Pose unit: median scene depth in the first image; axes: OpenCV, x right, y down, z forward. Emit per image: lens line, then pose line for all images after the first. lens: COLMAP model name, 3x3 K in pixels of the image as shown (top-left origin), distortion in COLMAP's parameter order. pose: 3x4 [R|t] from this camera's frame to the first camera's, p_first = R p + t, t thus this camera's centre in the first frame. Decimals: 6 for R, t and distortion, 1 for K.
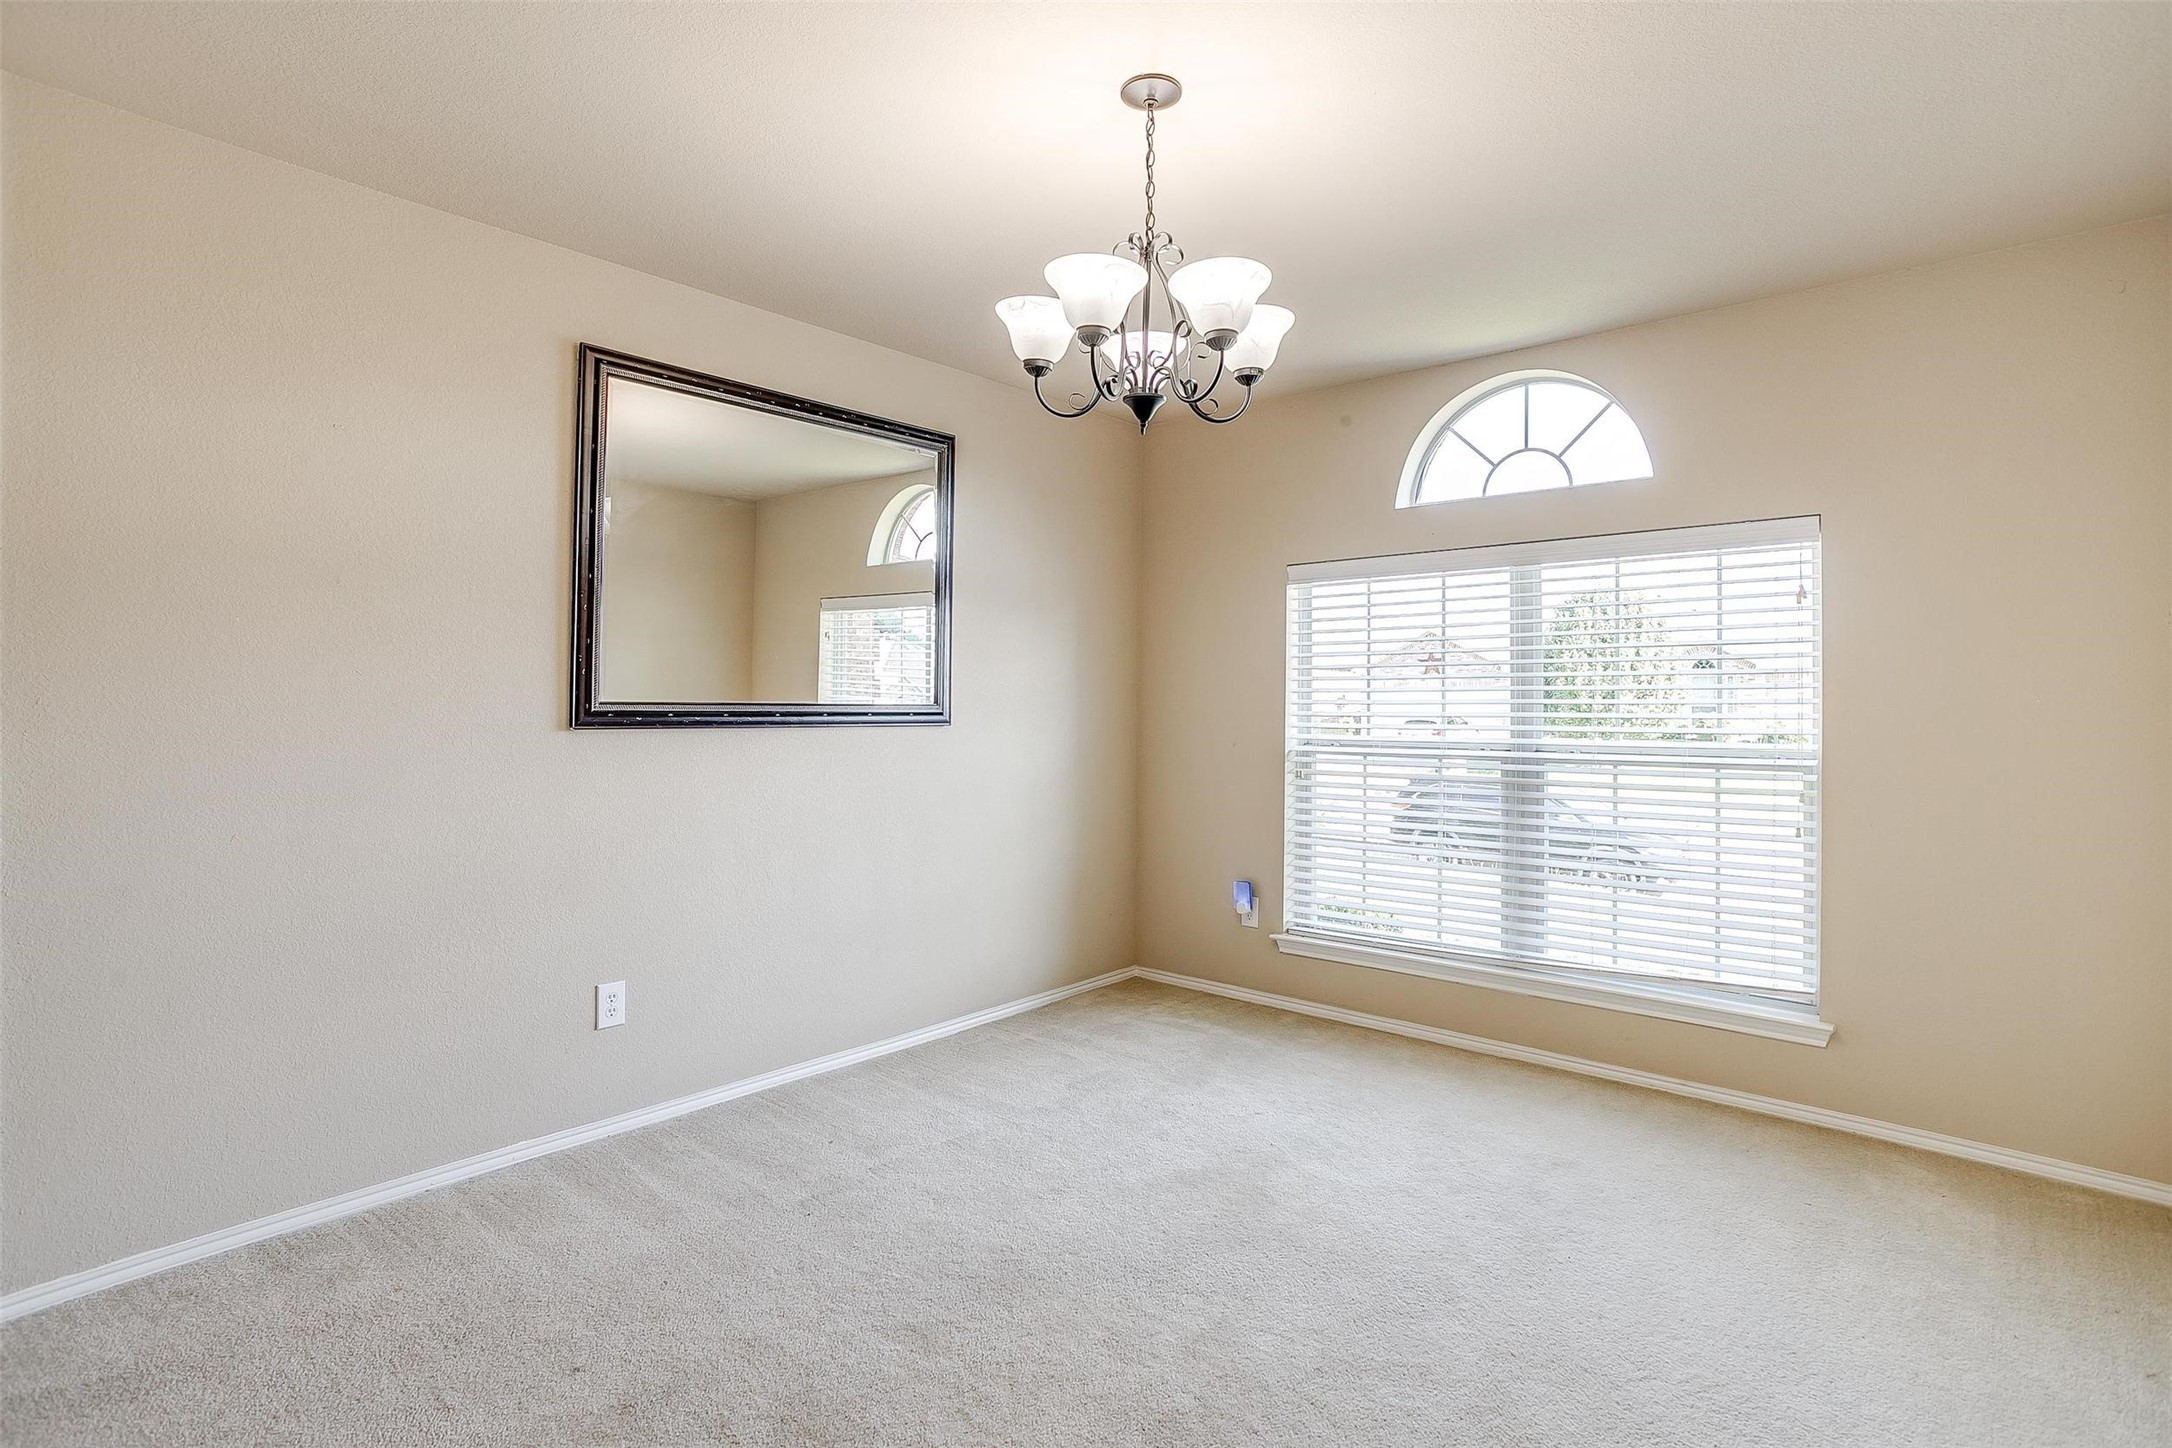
lens RADIAL K [[1056.2, 0, 1082.0], [0, 1056.2, 720.9], [0, 0, 1]] dist [-0.012026, 0.008426]
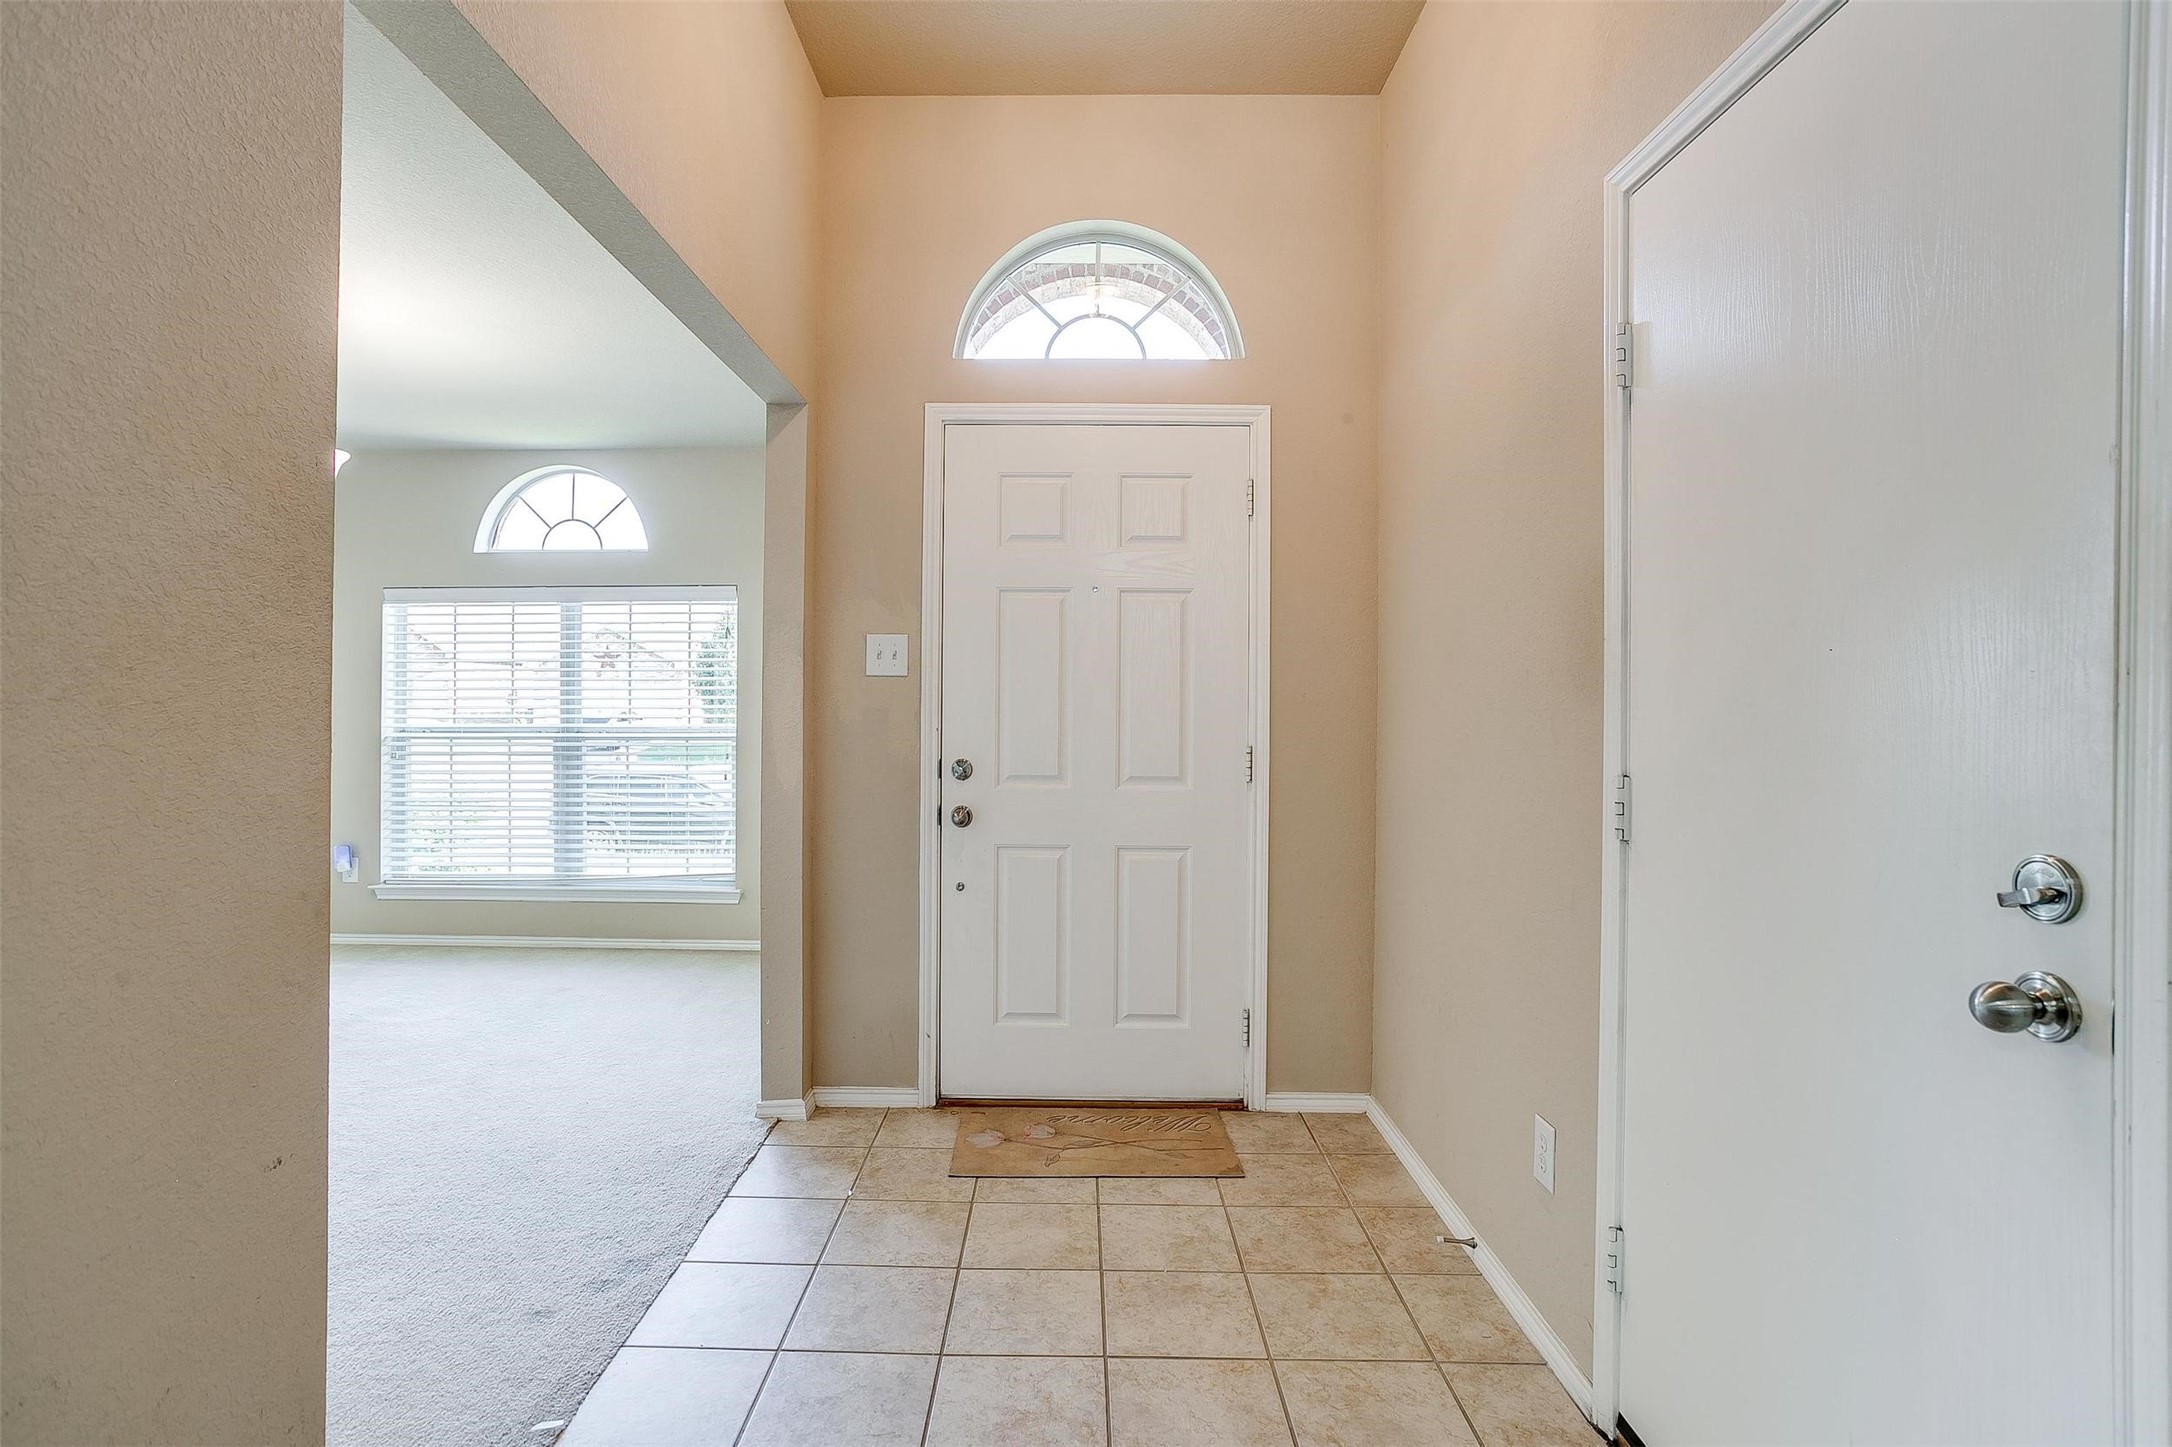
lens RADIAL K [[1056.2, 0, 1090.2], [0, 1056.2, 713.6], [0, 0, 1]] dist [-0.012026, 0.008426]
pose [[0.778334, -0.010817, 0.627757, 0.067191], [0.011507, 0.999929, 0.002963, 0.006520], [-0.627745, 0.004917, 0.778404, -0.511716]]
